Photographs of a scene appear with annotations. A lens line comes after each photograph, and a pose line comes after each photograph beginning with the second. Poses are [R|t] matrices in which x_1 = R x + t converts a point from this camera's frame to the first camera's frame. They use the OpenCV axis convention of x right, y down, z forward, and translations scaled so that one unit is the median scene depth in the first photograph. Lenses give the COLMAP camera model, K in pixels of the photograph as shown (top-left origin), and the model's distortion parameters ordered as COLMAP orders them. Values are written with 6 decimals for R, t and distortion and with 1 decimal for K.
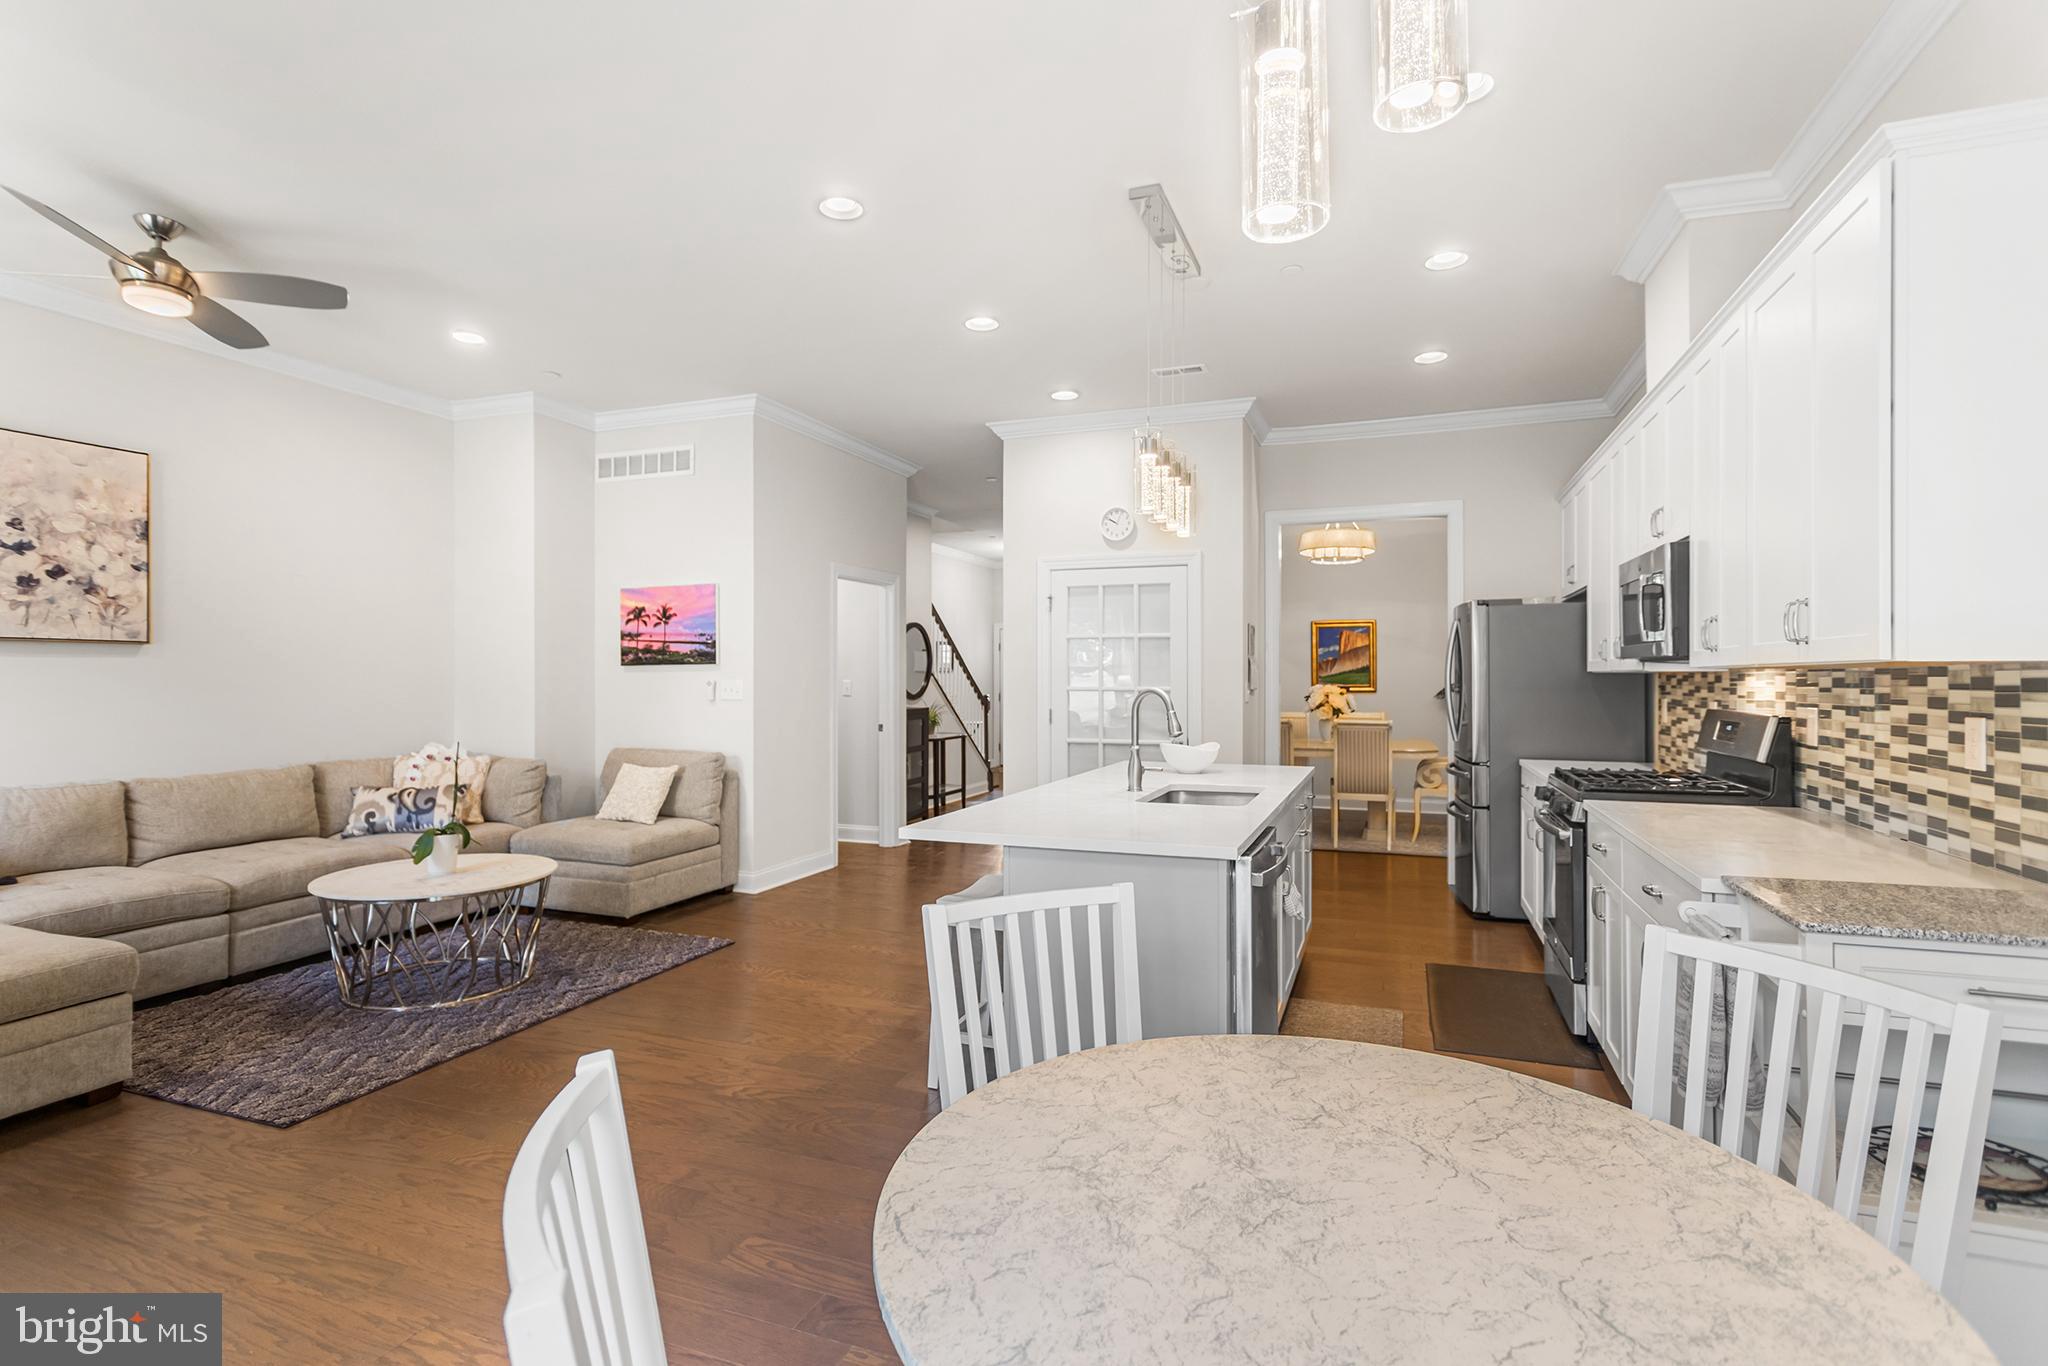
lens RADIAL K [[973.2, 0, 1022.7], [0, 973.2, 674.1], [0, 0, 1]] dist [0.002672, 0.000419]
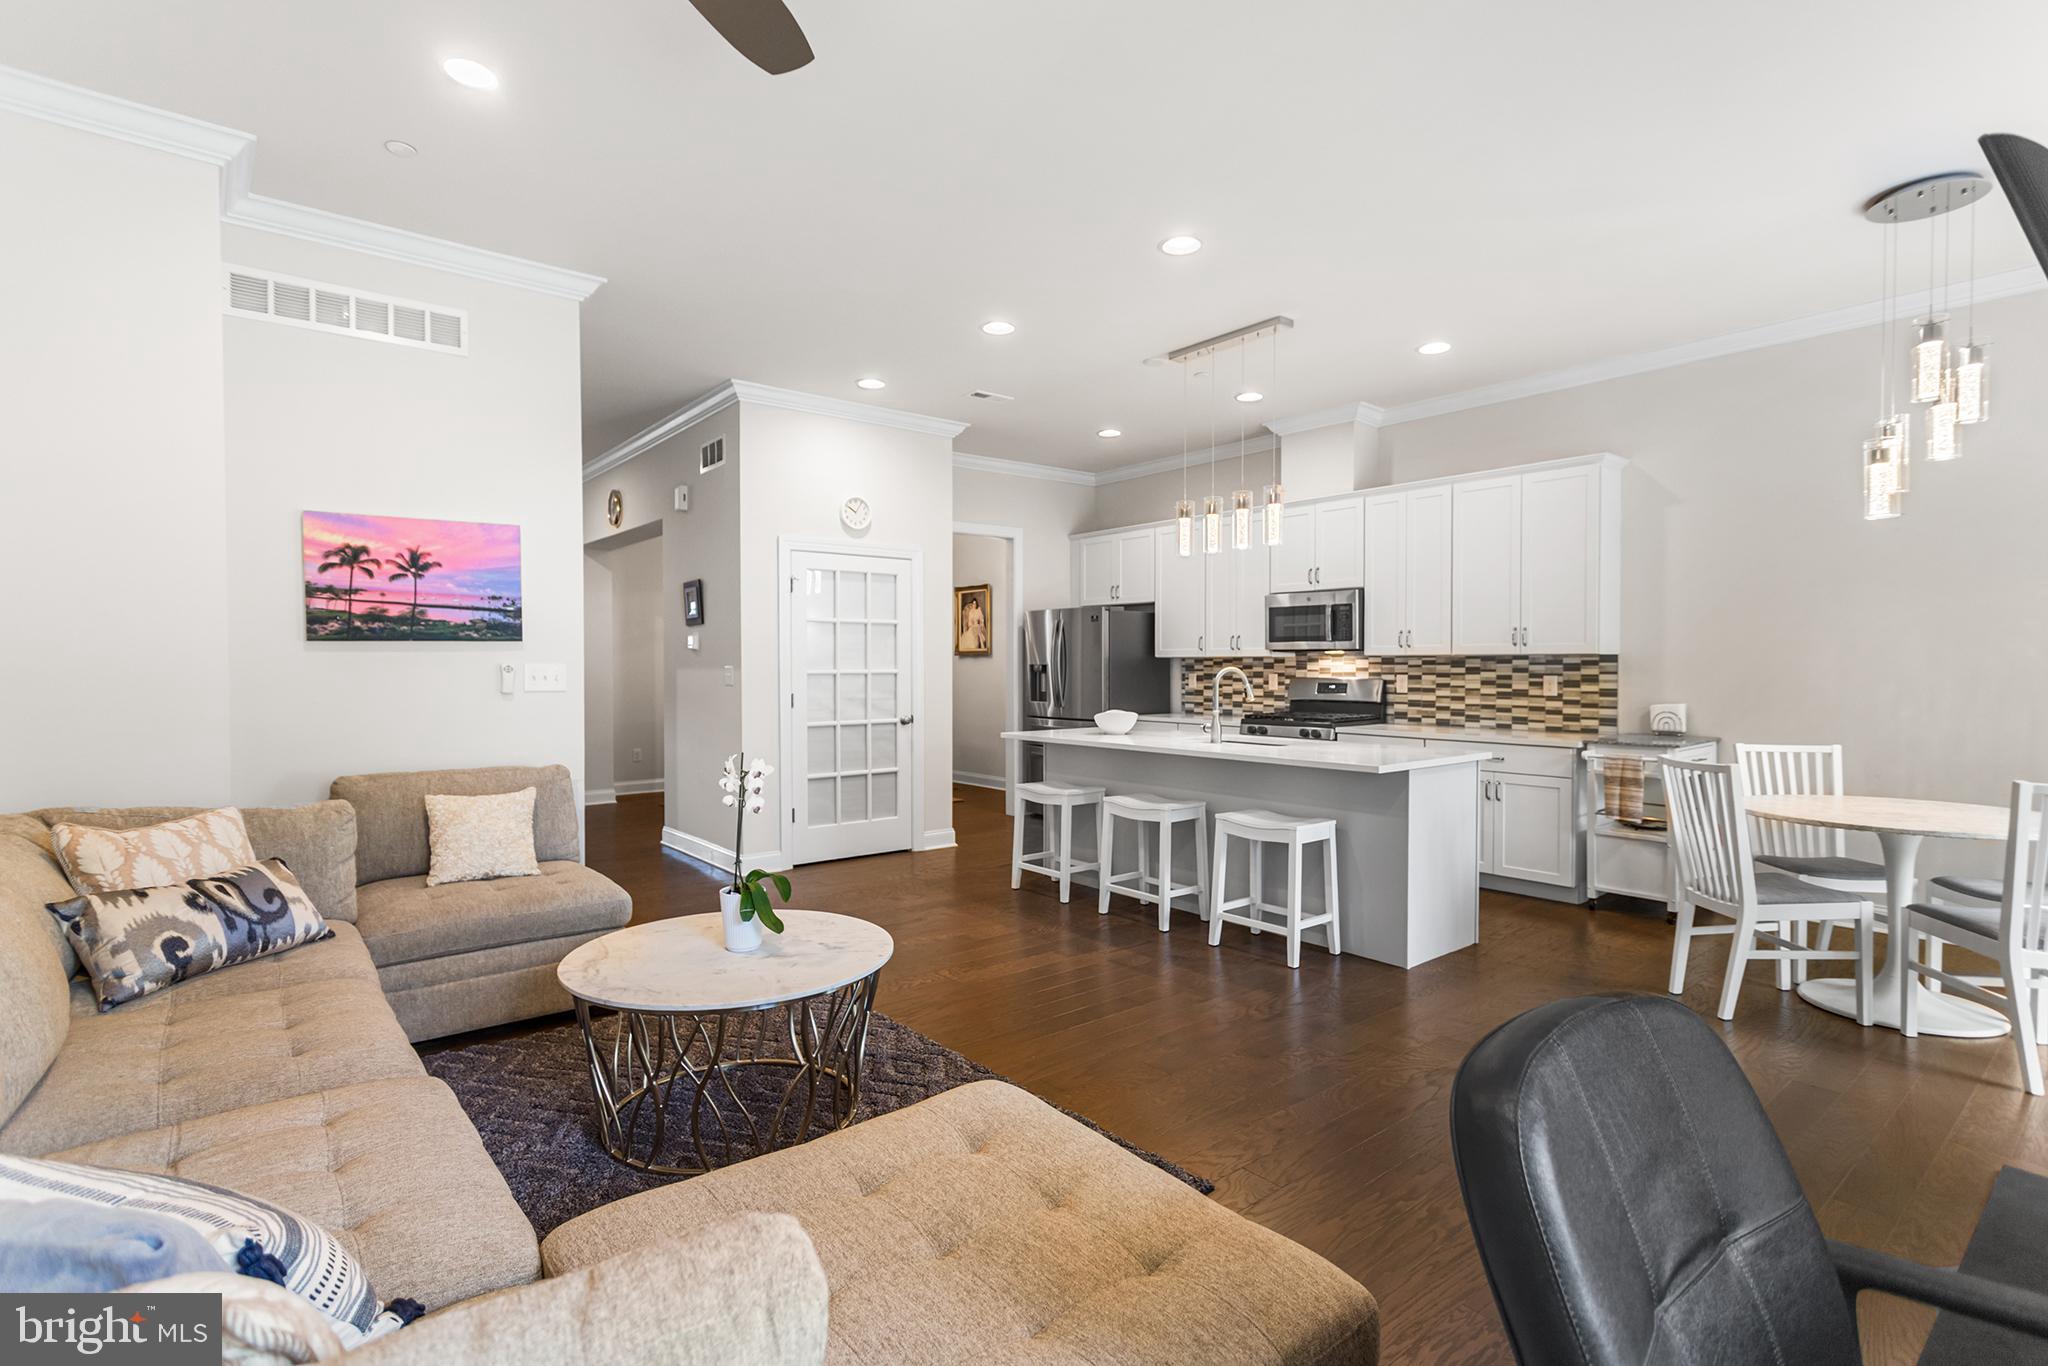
lens RADIAL K [[982.0, 0, 1019.3], [0, 982.0, 680.0], [0, 0, 1]] dist [0.001952, 0.000197]
pose [[0.506014, -0.016594, 0.862366, -0.872564], [-0.002378, 0.999784, 0.020633, 0.002533], [-0.862522, -0.012491, 0.505865, 0.392388]]
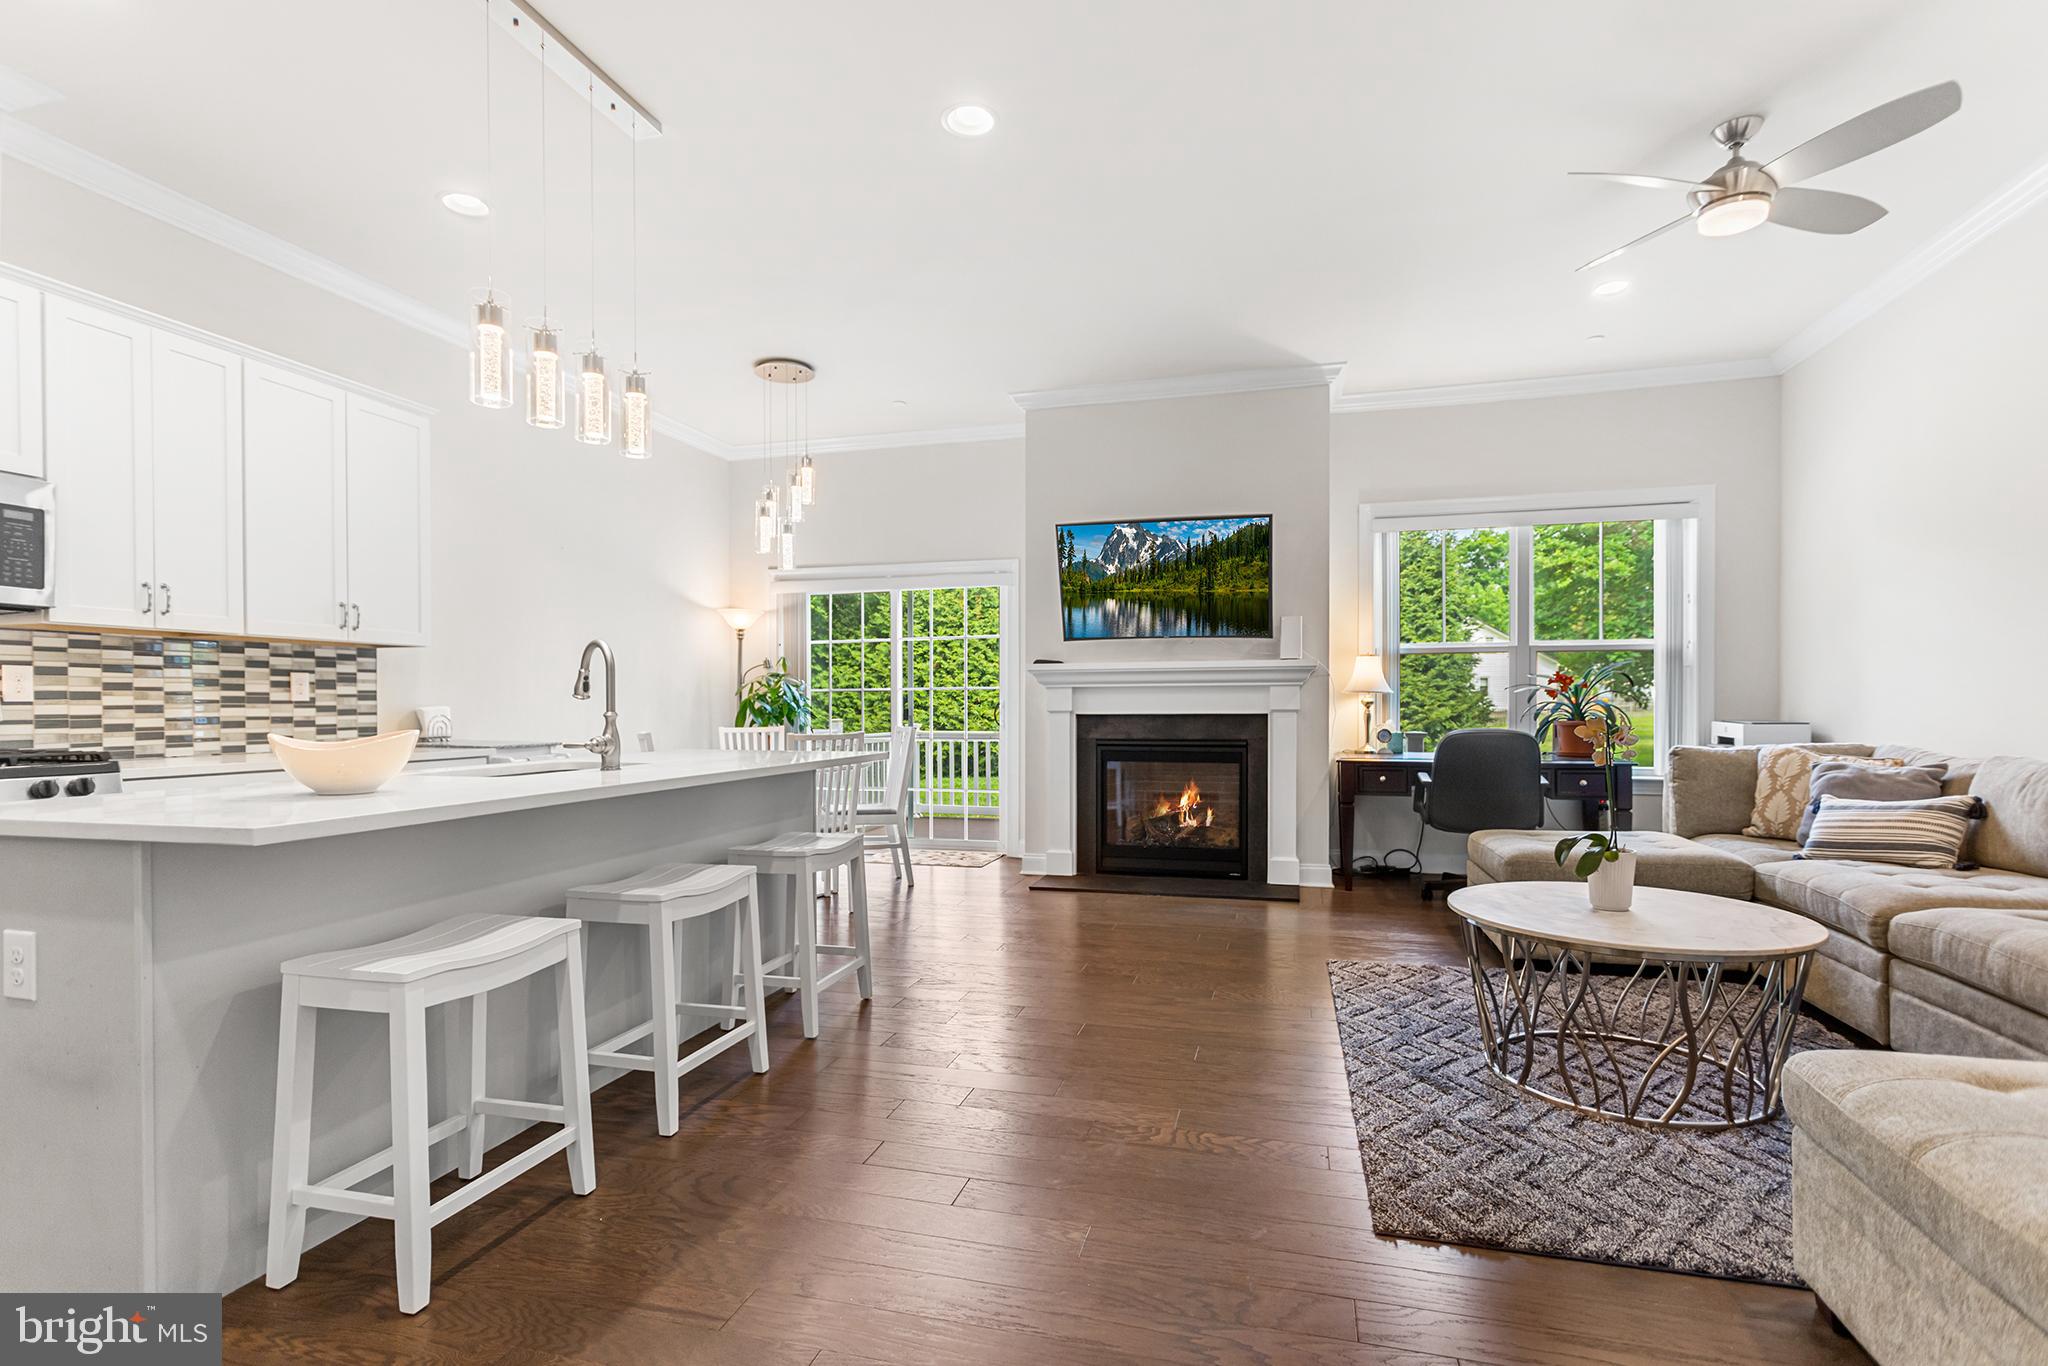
lens RADIAL K [[980.8, 0, 1024.3], [0, 980.8, 706.3], [0, 0, 1]] dist [0.003153, 0.000450]
pose [[-0.995122, 0.004602, -0.098545, -0.095136], [0.004979, 0.999981, -0.003584, 0.053643], [0.098526, -0.004058, -0.995126, 1.316446]]
